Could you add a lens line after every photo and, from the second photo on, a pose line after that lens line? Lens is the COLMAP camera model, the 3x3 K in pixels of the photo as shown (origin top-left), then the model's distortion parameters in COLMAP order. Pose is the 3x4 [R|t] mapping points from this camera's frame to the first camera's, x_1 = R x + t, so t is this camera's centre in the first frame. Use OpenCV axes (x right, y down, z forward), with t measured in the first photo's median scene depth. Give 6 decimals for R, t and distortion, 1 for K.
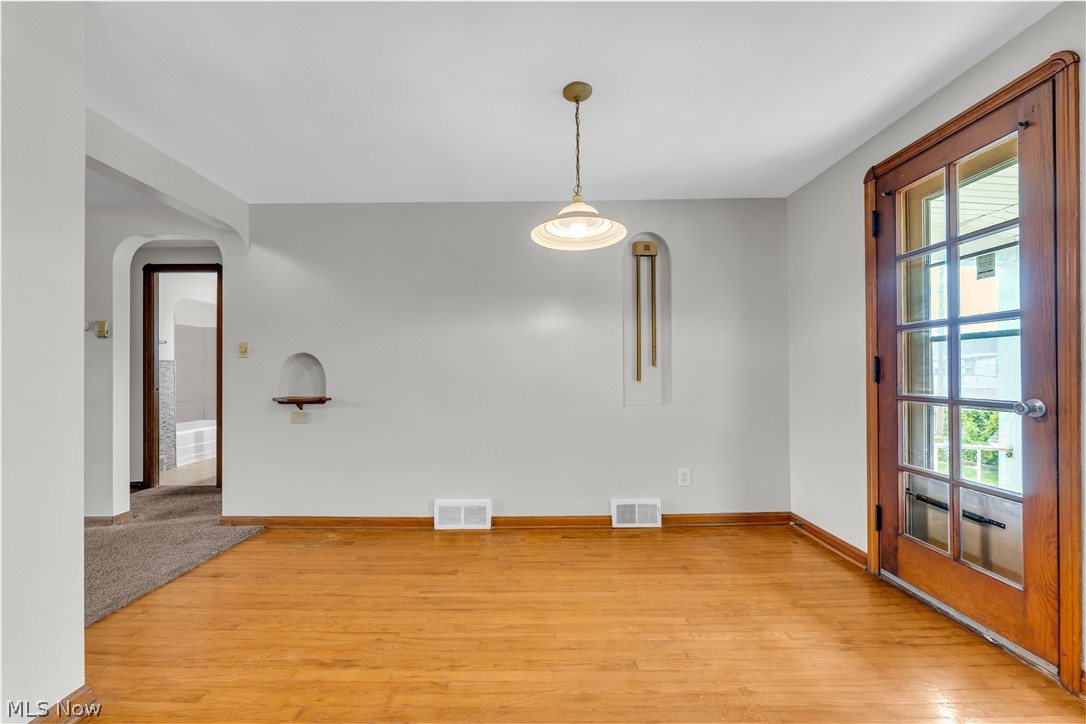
lens RADIAL K [[431.4, 0, 536.7], [0, 431.4, 370.6], [0, 0, 1]] dist [0.000385, -0.000282]
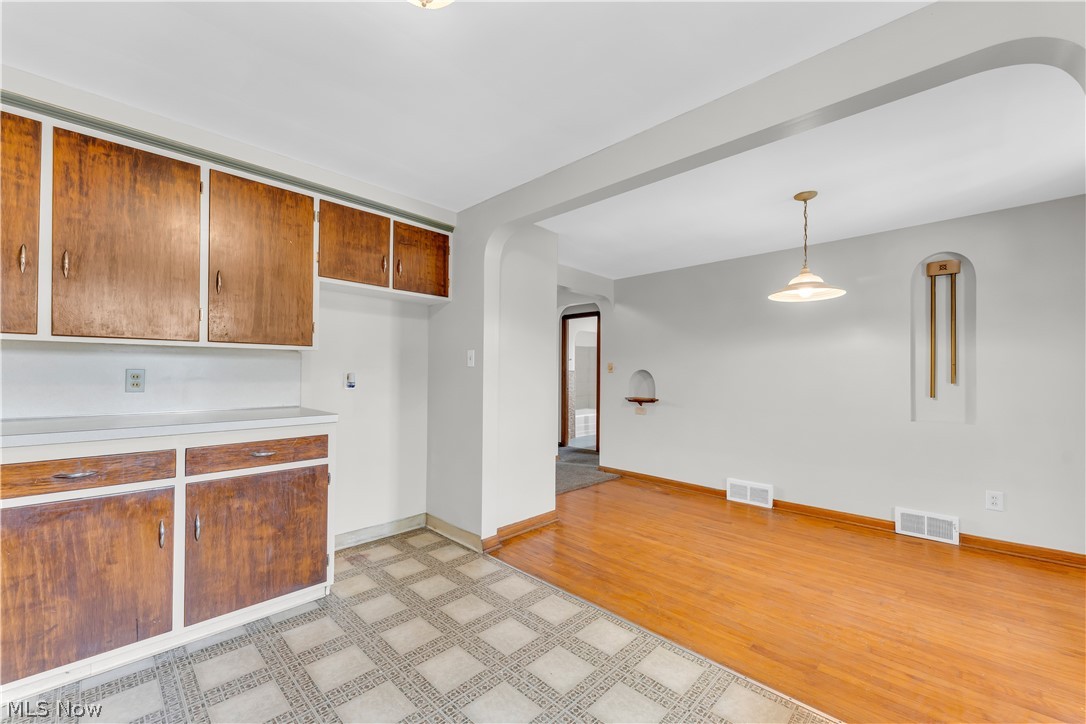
lens RADIAL K [[431.4, 0, 536.7], [0, 431.4, 370.6], [0, 0, 1]] dist [0.000385, -0.000282]
pose [[0.717424, 0.004454, -0.696623, 0.280205], [-0.006413, 0.999979, -0.000212, -0.035525], [0.696608, 0.004619, 0.717438, -0.399835]]
